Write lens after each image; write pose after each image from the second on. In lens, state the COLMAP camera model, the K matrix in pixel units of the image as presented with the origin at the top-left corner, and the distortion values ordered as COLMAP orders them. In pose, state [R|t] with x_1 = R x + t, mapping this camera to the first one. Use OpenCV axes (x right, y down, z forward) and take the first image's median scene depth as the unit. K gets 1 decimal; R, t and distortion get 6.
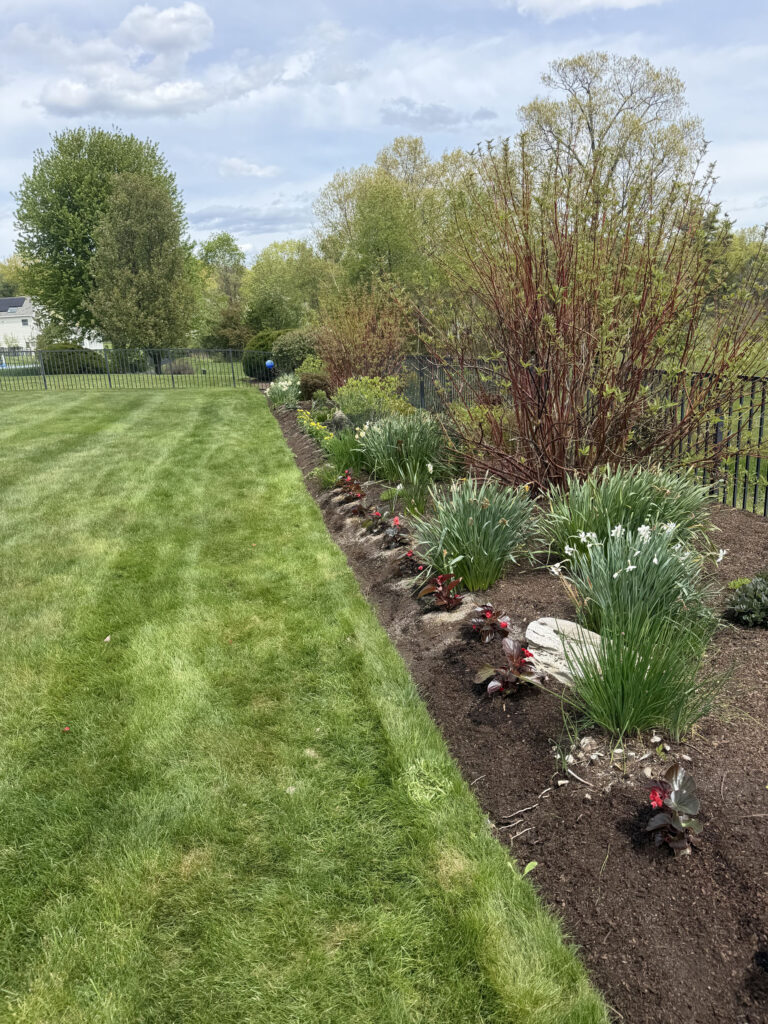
lens RADIAL K [[721.3, 0, 383.8], [0, 721.3, 499.1], [0, 0, 1]] dist [0.064587, -0.089123]
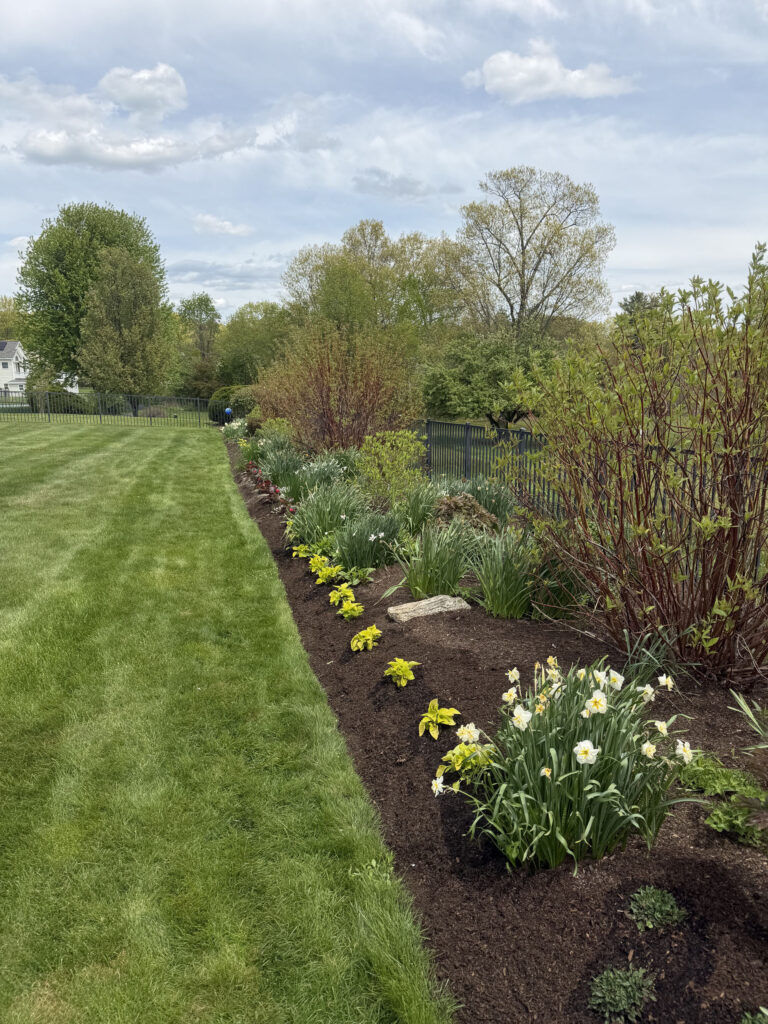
lens RADIAL K [[722.6, 0, 388.8], [0, 722.6, 510.4], [0, 0, 1]] dist [0.092375, -0.142233]
pose [[0.997907, 0.041169, 0.049865, 0.035275], [-0.037841, 0.997106, -0.065936, 0.032381], [-0.052435, 0.063911, 0.996577, -0.147592]]
